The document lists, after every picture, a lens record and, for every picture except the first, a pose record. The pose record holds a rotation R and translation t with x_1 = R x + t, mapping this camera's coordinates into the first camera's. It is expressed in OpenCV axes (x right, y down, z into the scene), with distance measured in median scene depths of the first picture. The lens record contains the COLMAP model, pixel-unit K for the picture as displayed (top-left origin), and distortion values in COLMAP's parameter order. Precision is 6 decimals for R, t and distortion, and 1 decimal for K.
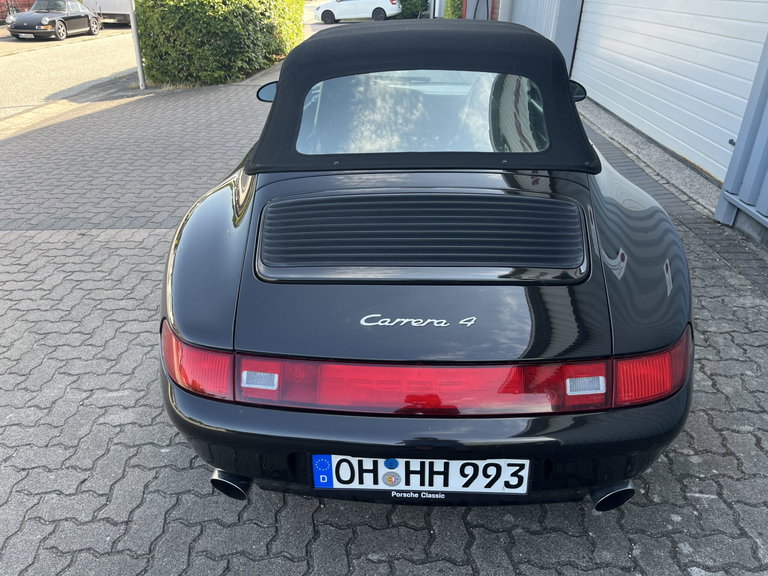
lens RADIAL K [[585.3, 0, 380.1], [0, 585.3, 298.1], [0, 0, 1]] dist [0.071202, -0.101606]
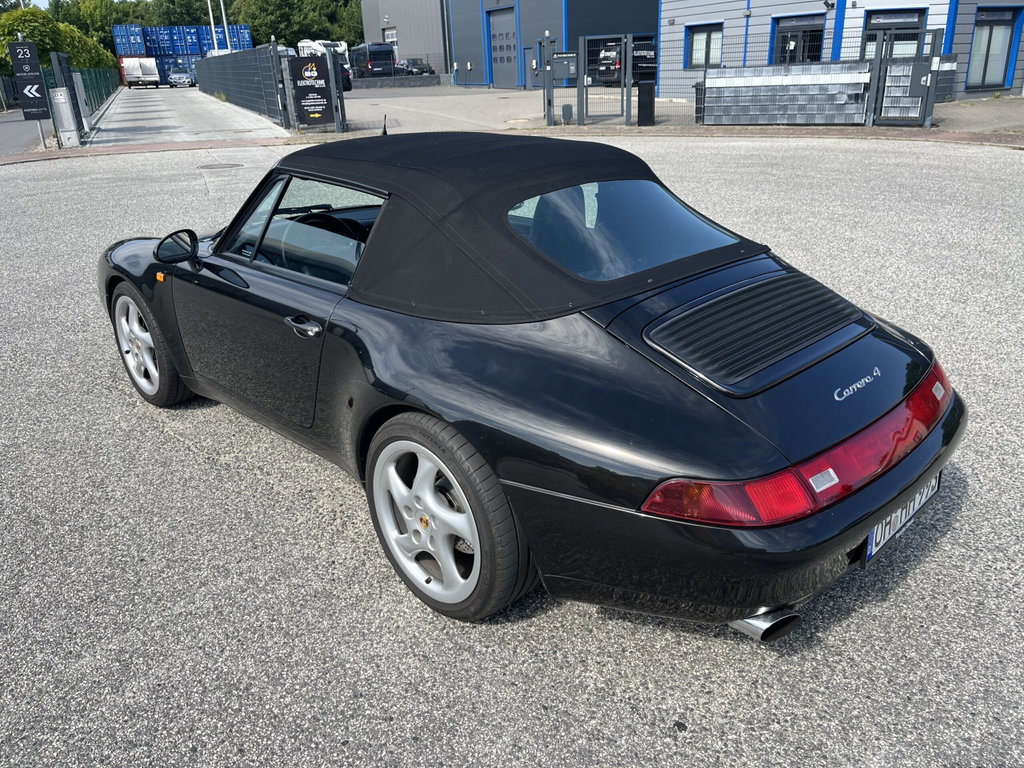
lens RADIAL K [[780.4, 0, 515.3], [0, 780.4, 384.4], [0, 0, 1]] dist [0.071202, -0.101606]
pose [[0.665032, -0.269658, 0.696432, -1.444158], [0.349923, 0.936348, 0.028407, -0.235593], [-0.659762, 0.224806, 0.717060, 0.345136]]
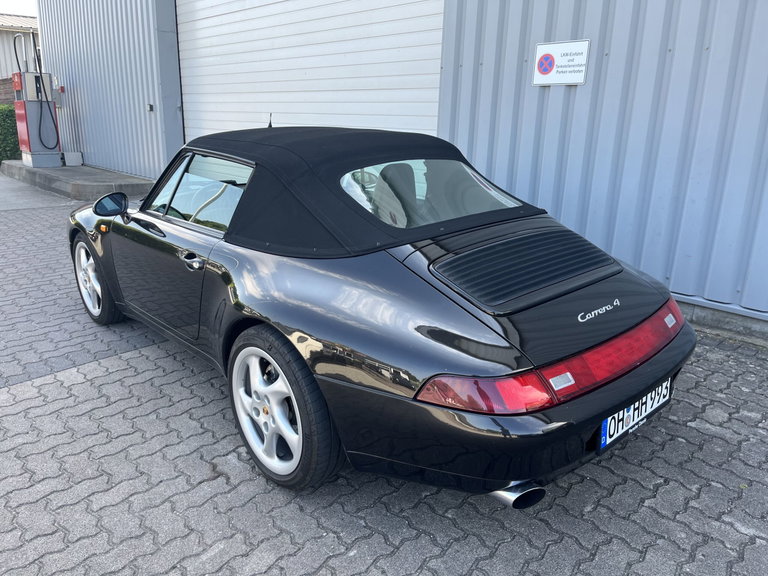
lens RADIAL K [[585.3, 0, 382.9], [0, 585.3, 289.4], [0, 0, 1]] dist [0.071202, -0.101606]
pose [[0.700408, -0.201222, 0.684791, -1.313843], [0.324139, 0.944467, -0.054005, -0.105810], [-0.635895, 0.259793, 0.726736, 0.262091]]
